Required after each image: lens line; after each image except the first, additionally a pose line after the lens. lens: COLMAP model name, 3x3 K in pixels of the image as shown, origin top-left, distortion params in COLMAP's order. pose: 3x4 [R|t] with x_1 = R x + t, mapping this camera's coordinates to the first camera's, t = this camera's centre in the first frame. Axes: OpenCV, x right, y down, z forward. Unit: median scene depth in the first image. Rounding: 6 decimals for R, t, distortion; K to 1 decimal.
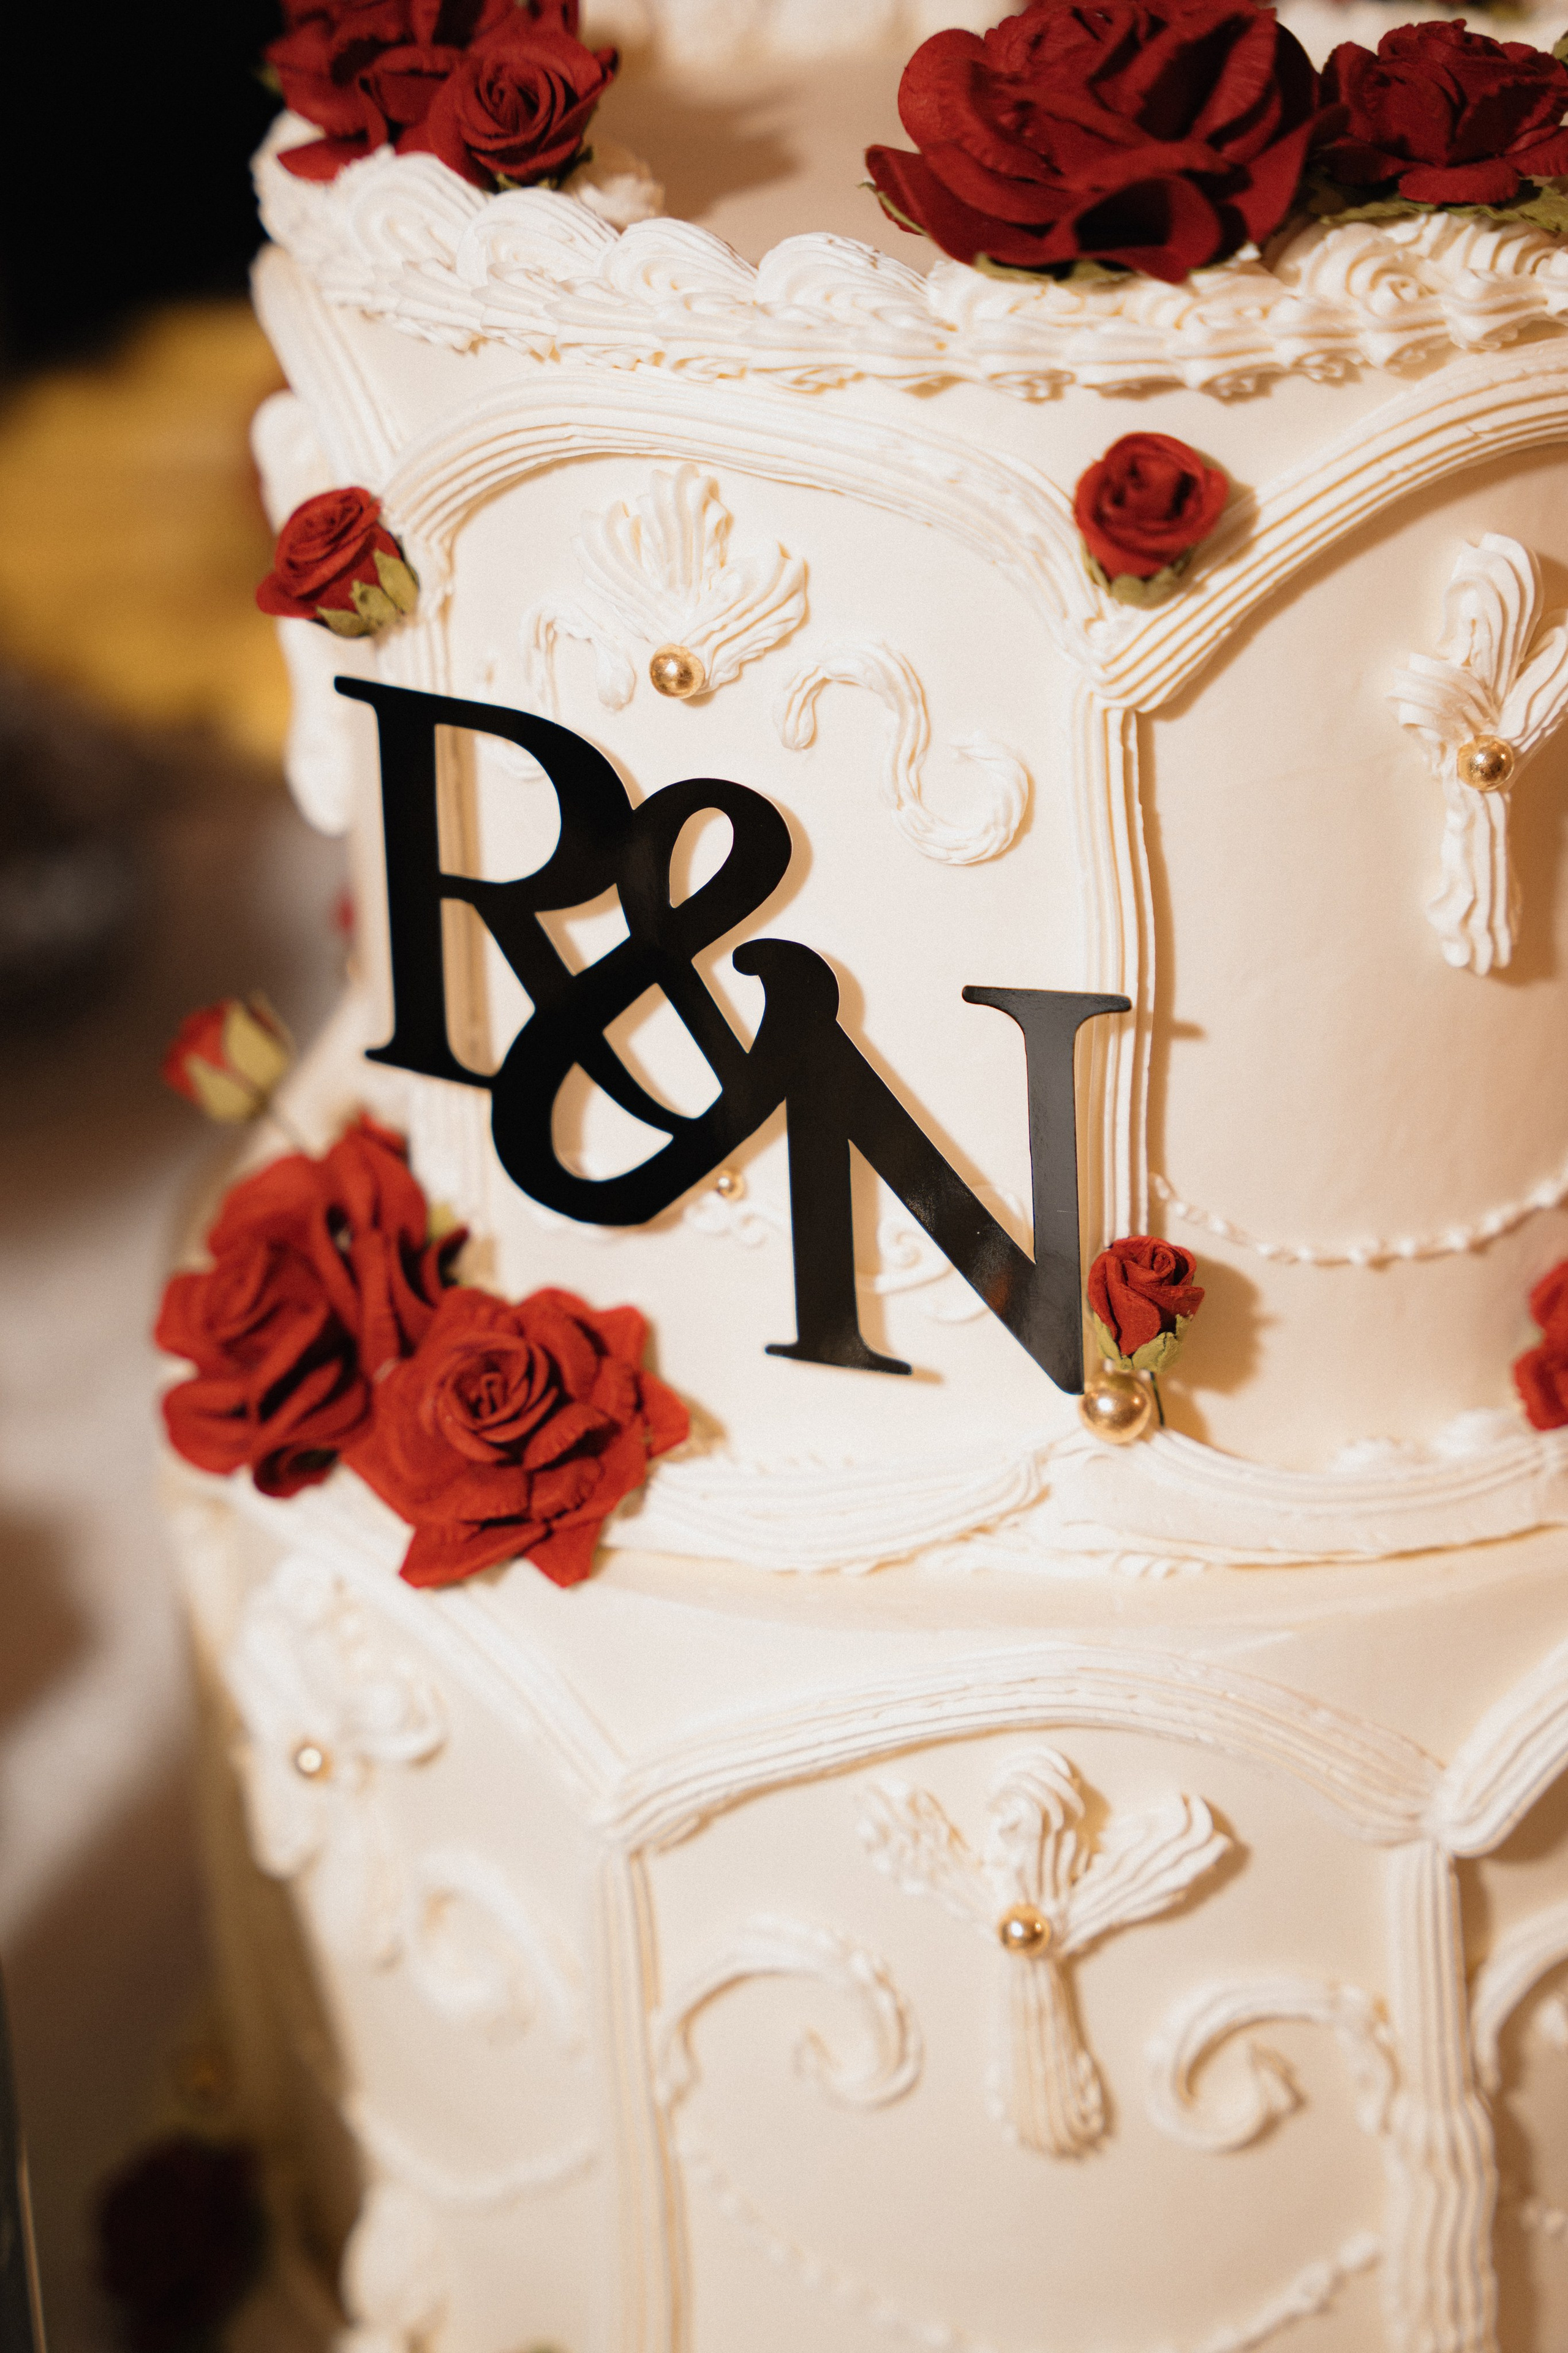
lens RADIAL K [[4598.7, 0, 789.5], [0, 4598.7, 1154.9], [0, 0, 1]] dist [0.241320, 0.000000]
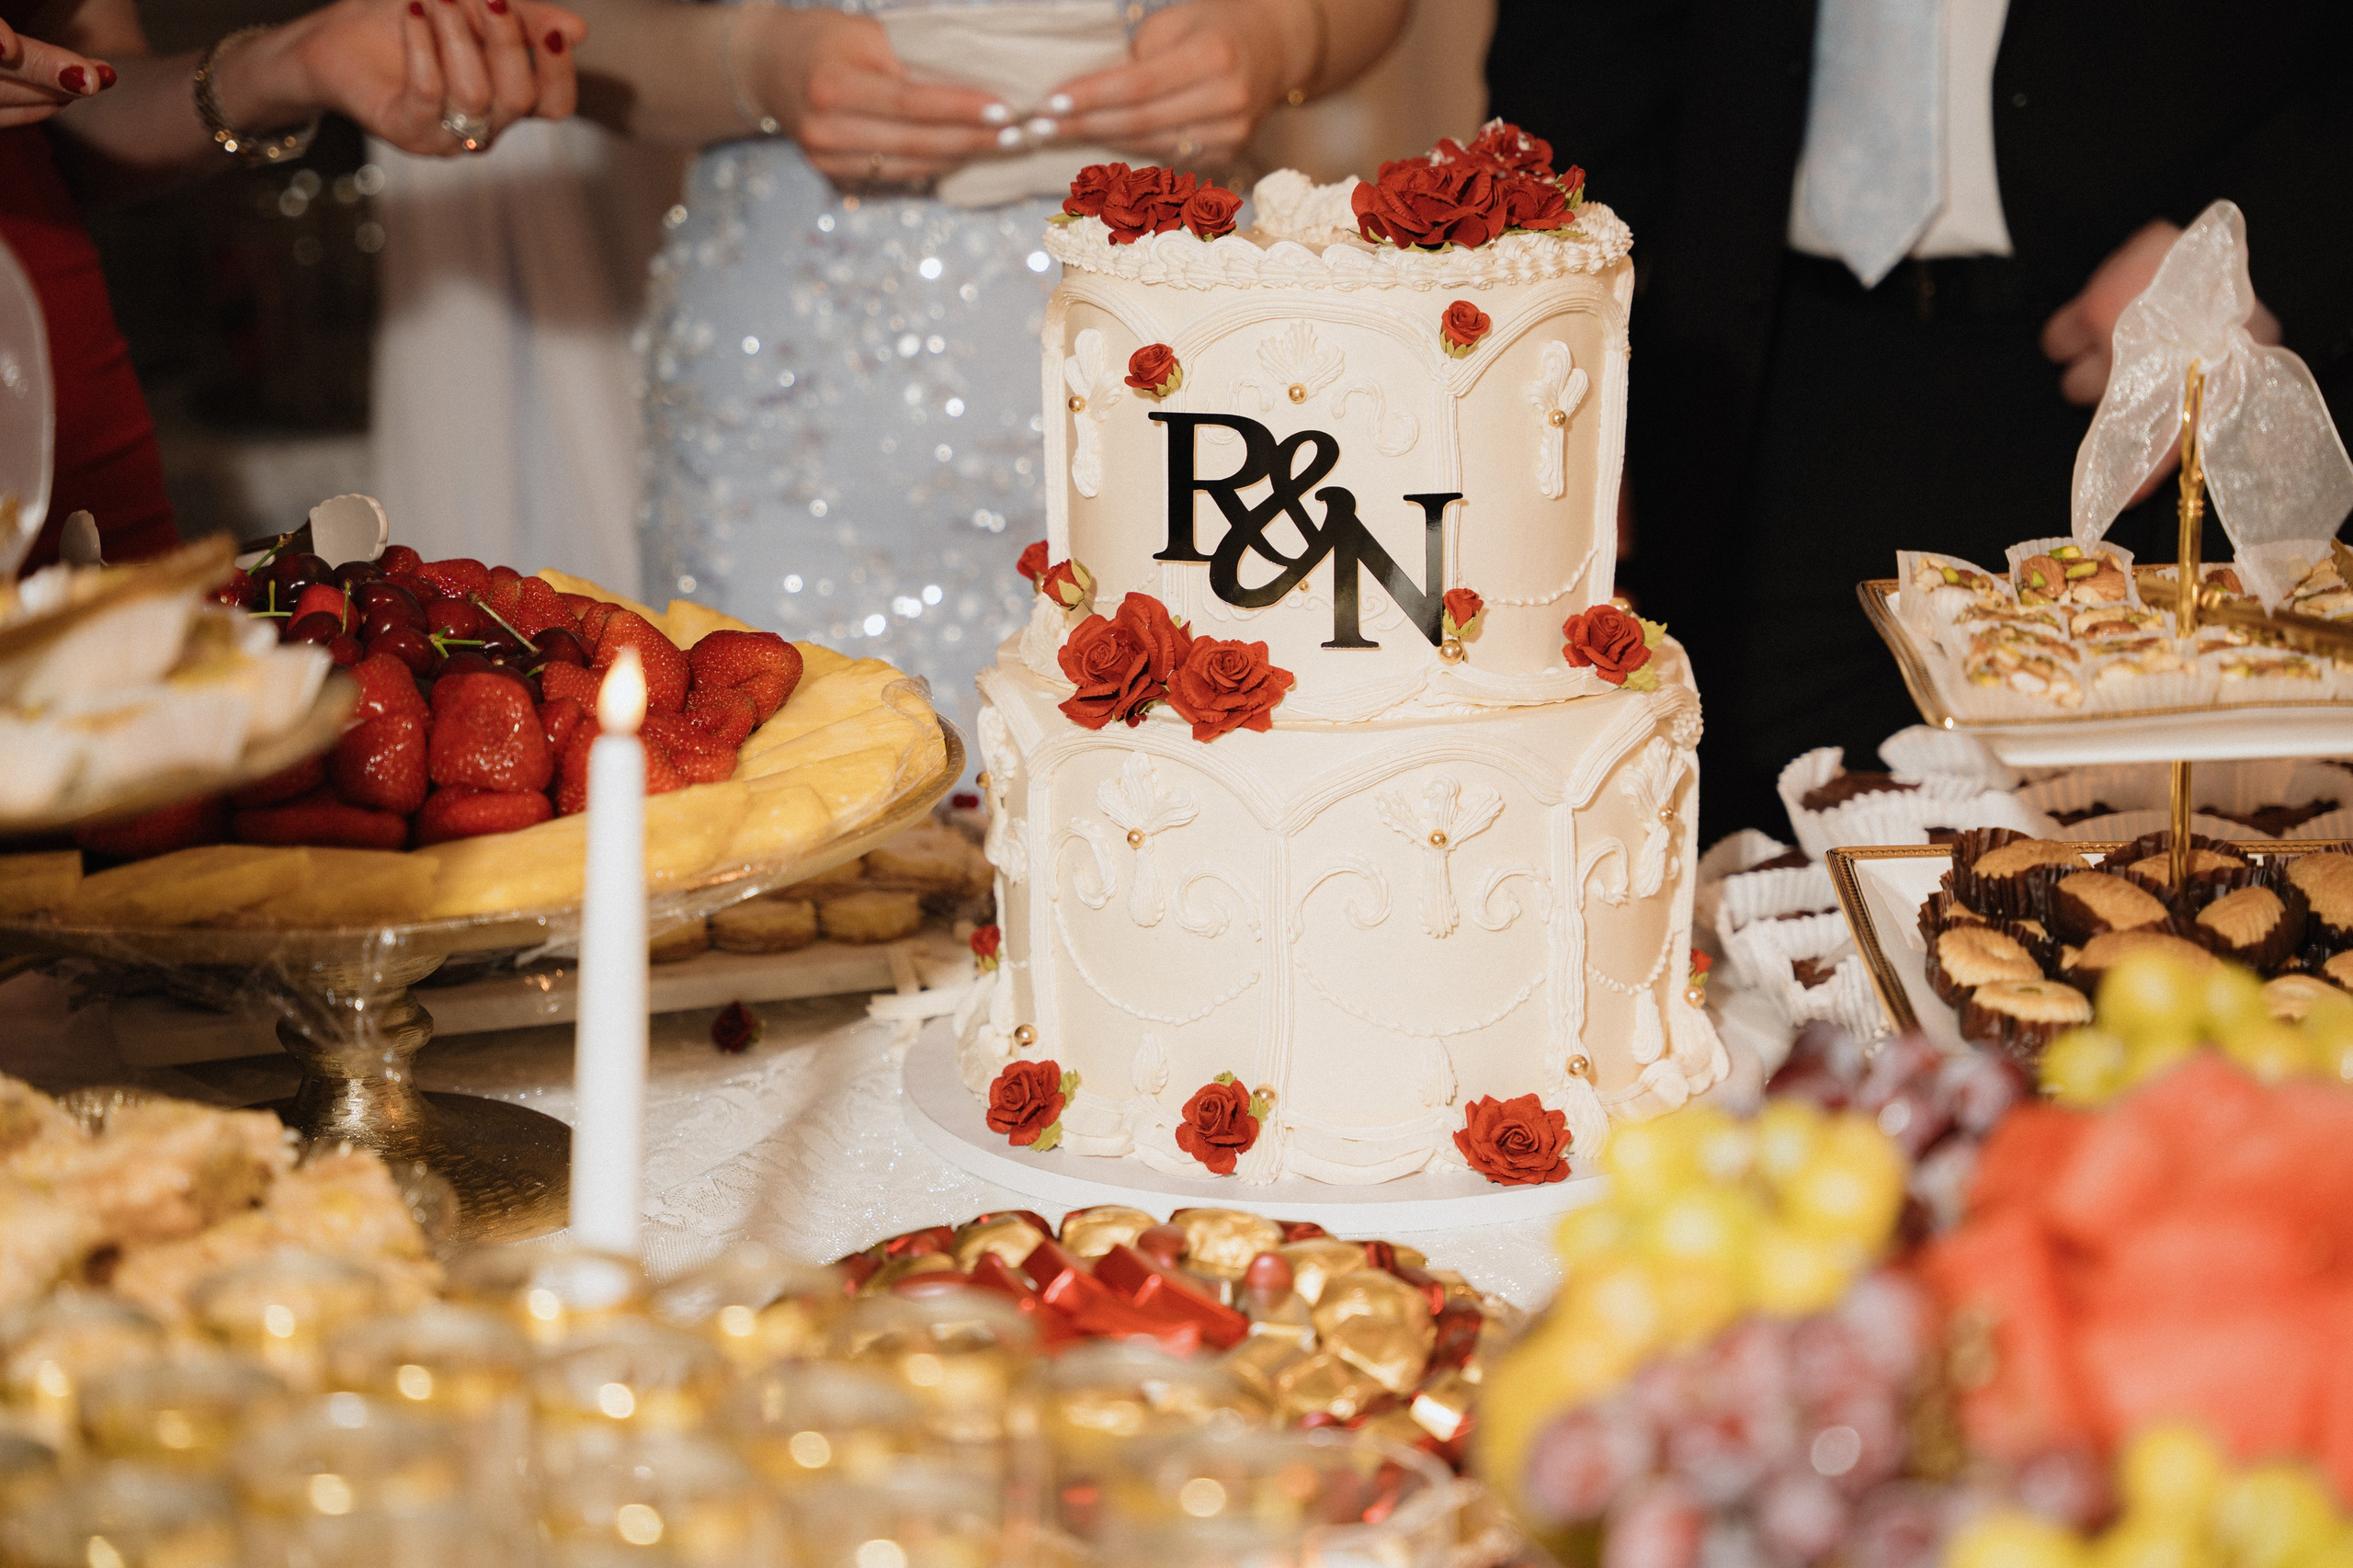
lens RADIAL K [[4599.0, 0, 1173.7], [0, 4599.0, 781.7], [0, 0, 1]] dist [0.241320, 0.000000]
pose [[0.949485, -0.045511, 0.310495, -0.967007], [0.104192, 0.979020, -0.175114, 0.607425], [-0.296011, 0.198619, 0.934306, -1.564139]]
